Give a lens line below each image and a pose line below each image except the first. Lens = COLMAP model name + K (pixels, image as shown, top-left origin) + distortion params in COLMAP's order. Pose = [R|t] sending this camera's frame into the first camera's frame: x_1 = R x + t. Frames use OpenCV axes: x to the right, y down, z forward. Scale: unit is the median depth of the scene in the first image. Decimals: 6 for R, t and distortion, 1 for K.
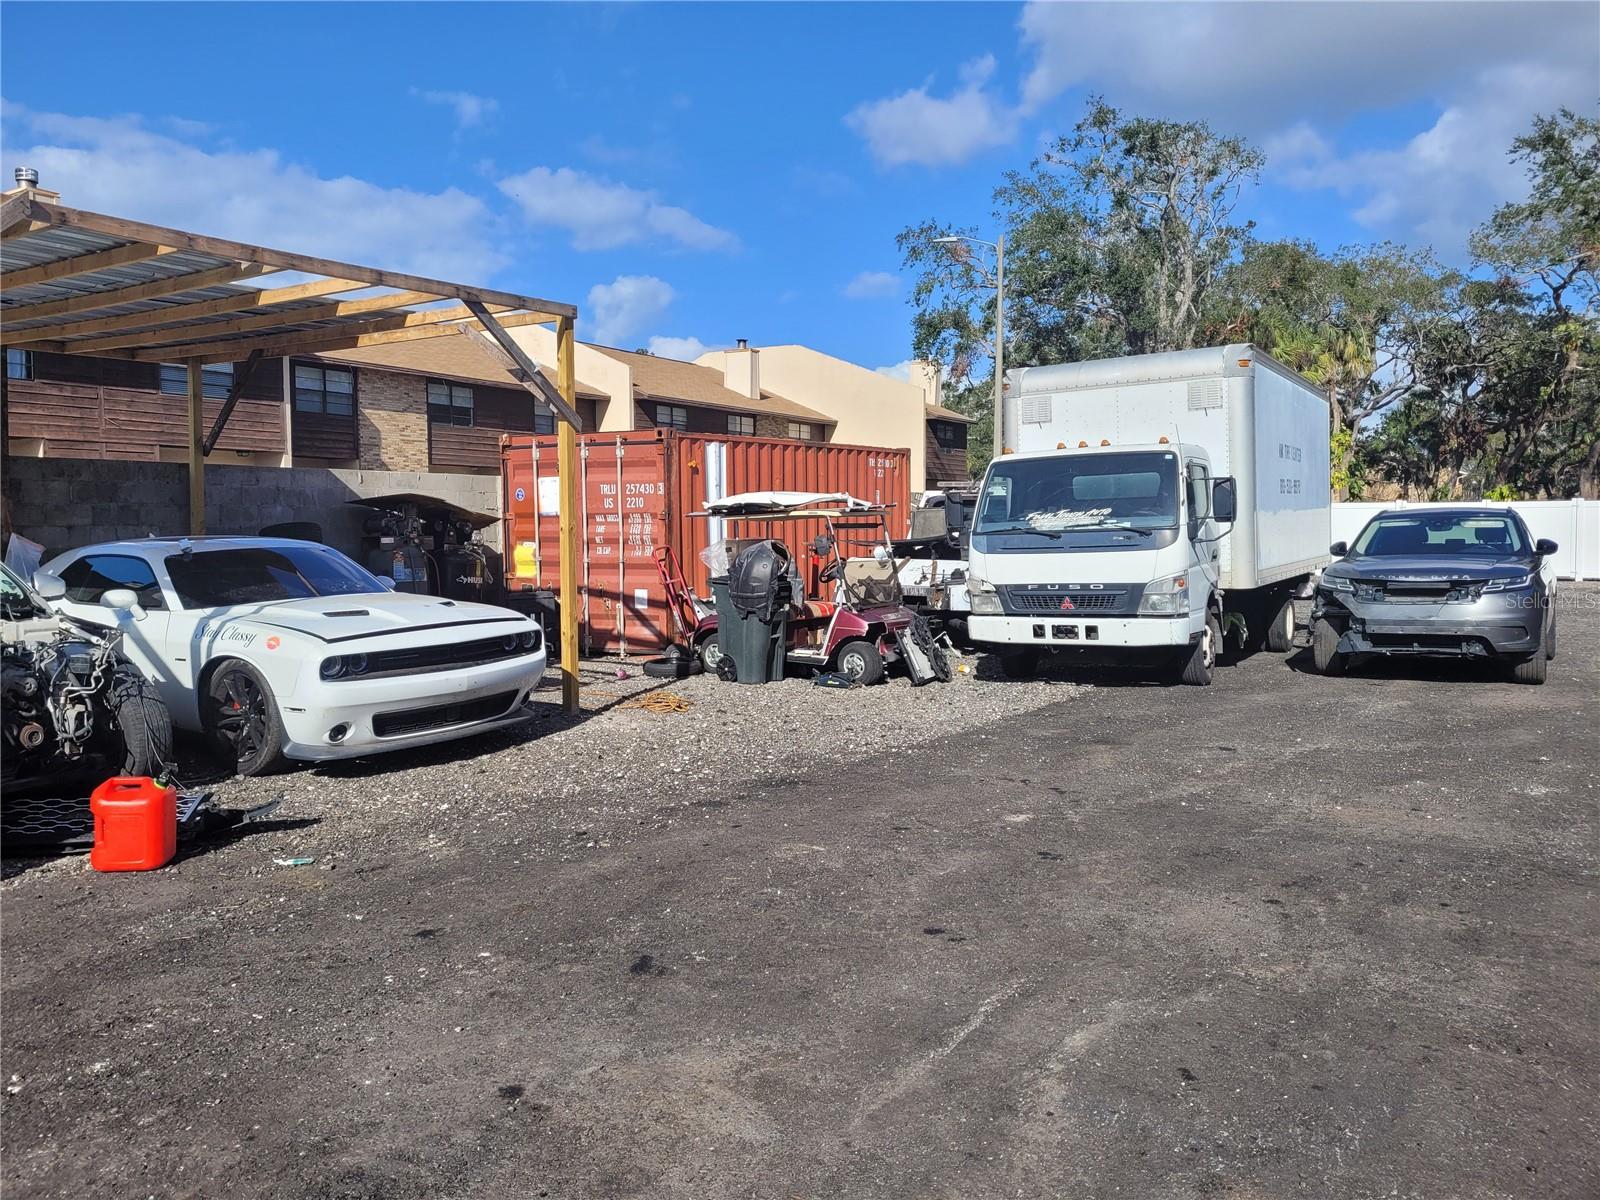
lens RADIAL K [[1210.3, 0, 801.1], [0, 1210.3, 587.1], [0, 0, 1]] dist [0.057049, -0.047314]
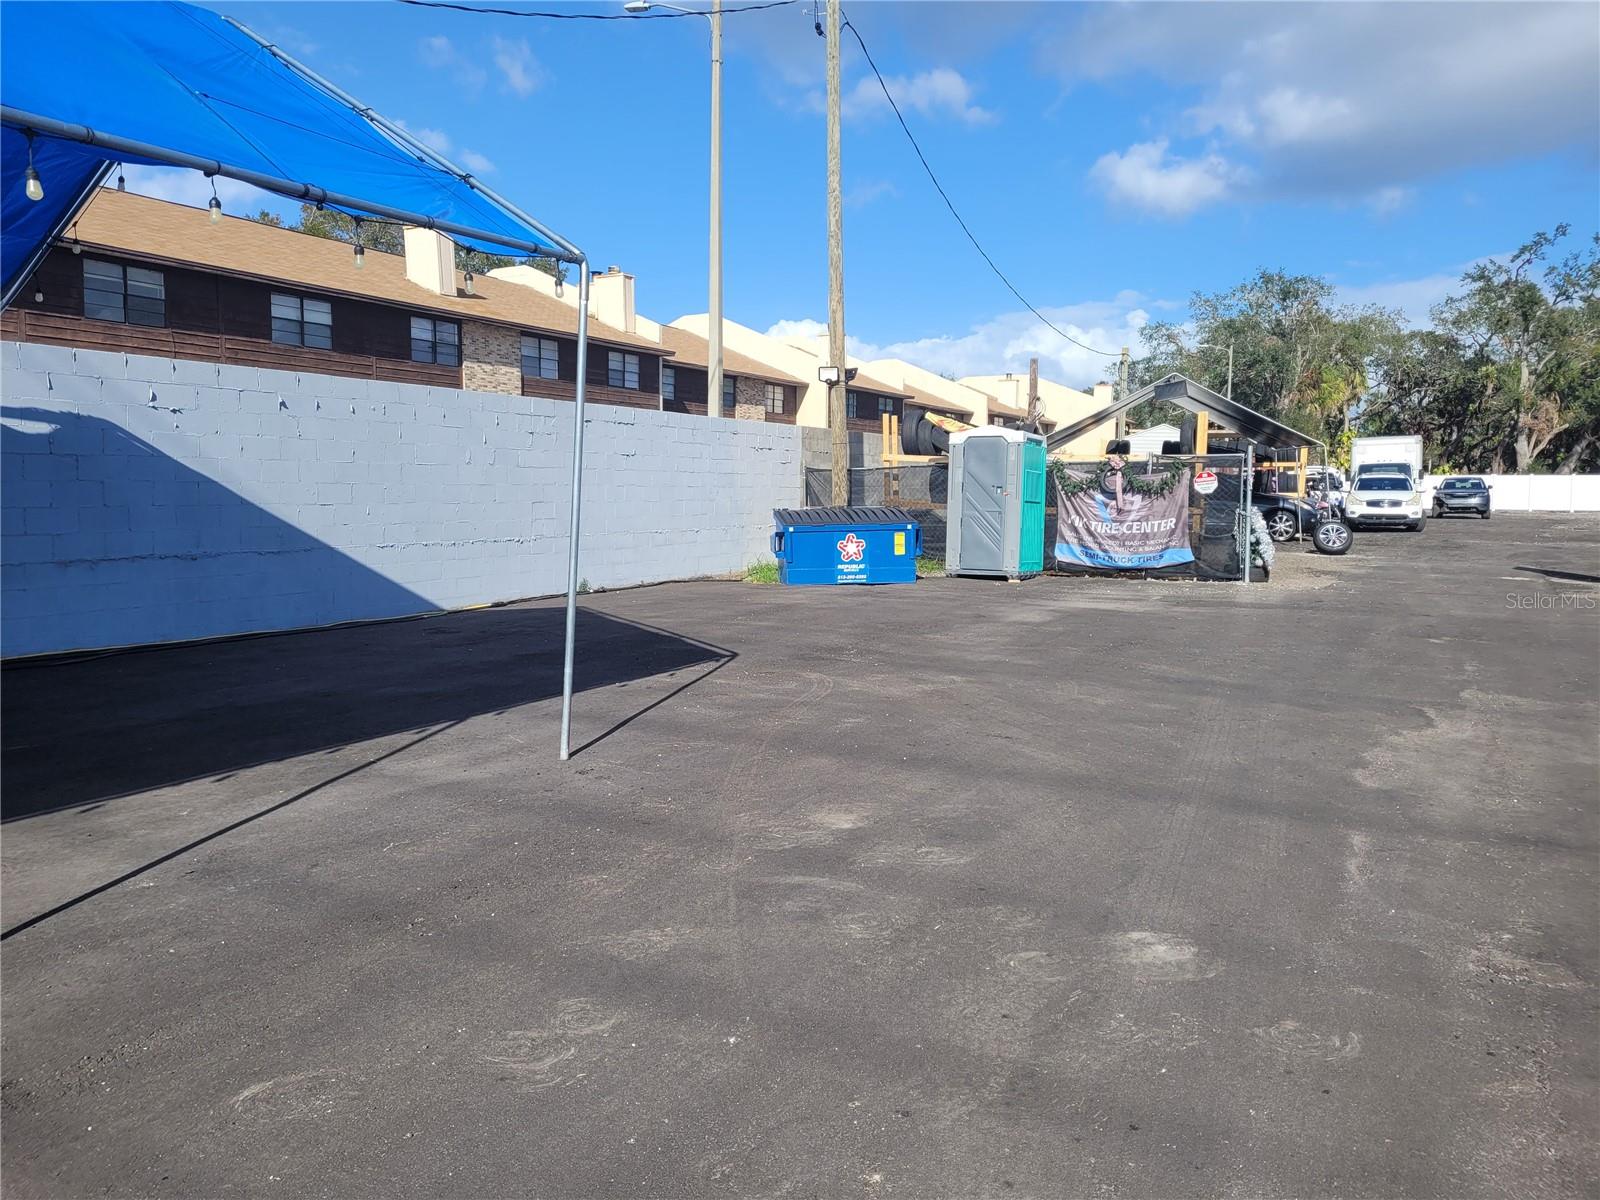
lens RADIAL K [[1210.3, 0, 801.1], [0, 1210.3, 587.1], [0, 0, 1]] dist [0.057049, -0.047314]
pose [[0.998278, 0.009528, 0.057886, -0.365522], [-0.011244, 0.999504, 0.029401, 0.039288], [-0.057577, -0.030001, 0.997890, -0.563258]]
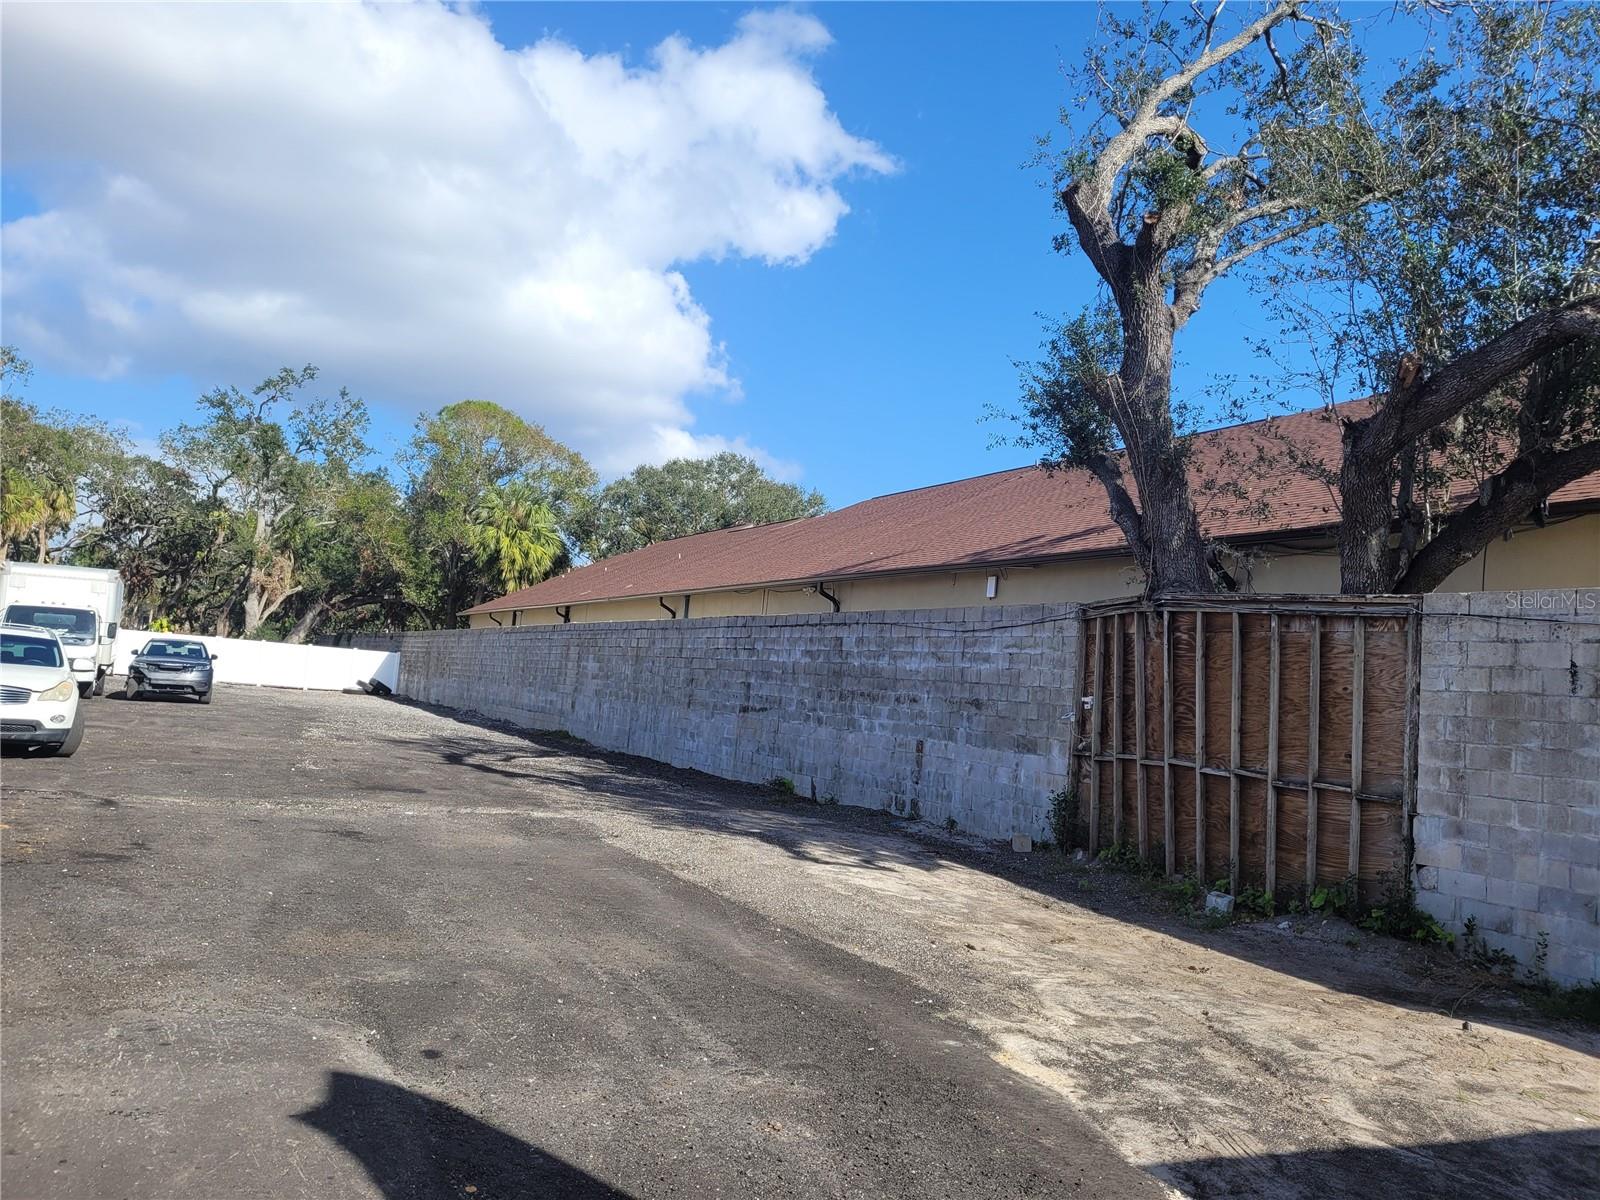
lens RADIAL K [[1210.3, 0, 801.1], [0, 1210.3, 587.1], [0, 0, 1]] dist [0.057049, -0.047314]
pose [[0.522281, 0.129574, 0.842872, -0.207305], [-0.045770, 0.991224, -0.124019, 0.018141], [-0.851545, 0.026194, 0.523627, -0.312128]]
